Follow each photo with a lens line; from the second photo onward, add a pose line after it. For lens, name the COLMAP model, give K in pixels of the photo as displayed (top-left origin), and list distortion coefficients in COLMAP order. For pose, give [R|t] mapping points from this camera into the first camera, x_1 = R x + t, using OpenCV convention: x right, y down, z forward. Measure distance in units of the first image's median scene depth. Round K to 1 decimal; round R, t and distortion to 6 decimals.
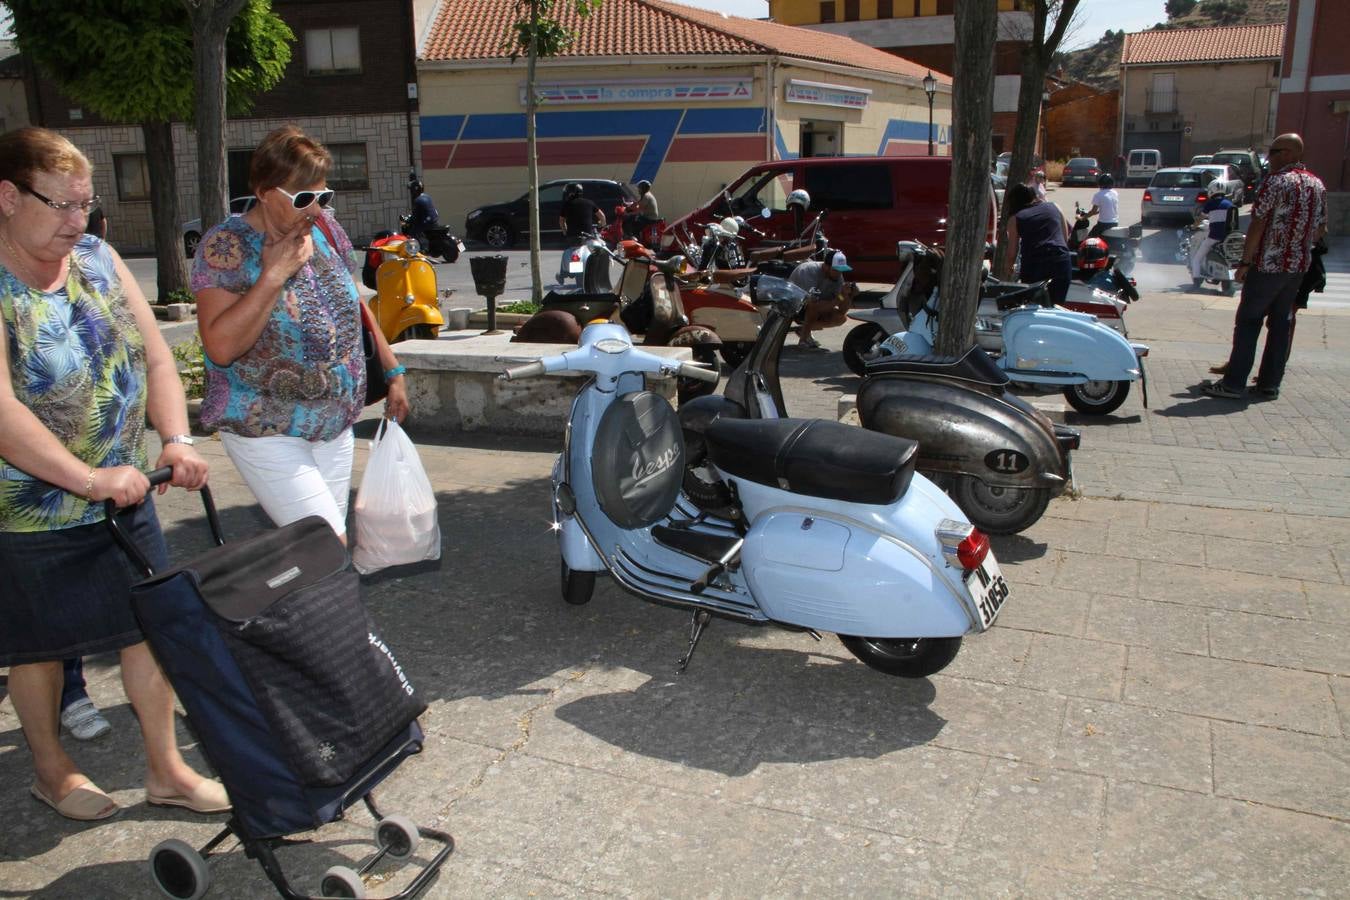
lens RADIAL K [[1112.2, 0, 668.8], [0, 1112.2, 458.9], [0, 0, 1]] dist [-0.189268, 0.160537]
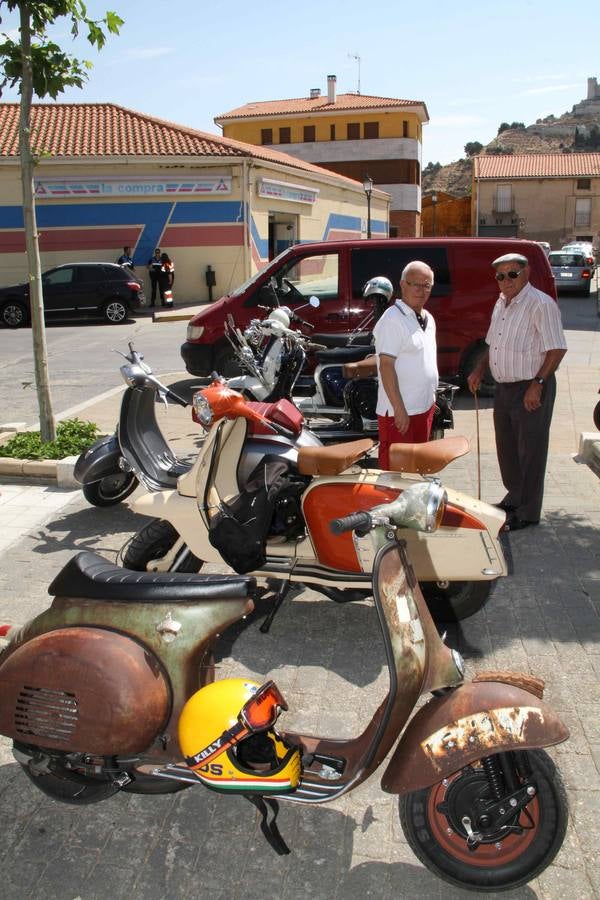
lens RADIAL K [[741.5, 0, 300.0], [0, 741.5, 450.0], [0, 0, 1]] dist [-0.189268, 0.160537]
pose [[0.978555, -0.047253, 0.200492, -0.021805], [0.046401, 0.998883, 0.008948, -0.053562], [-0.200691, 0.000547, 0.979655, 0.206934]]
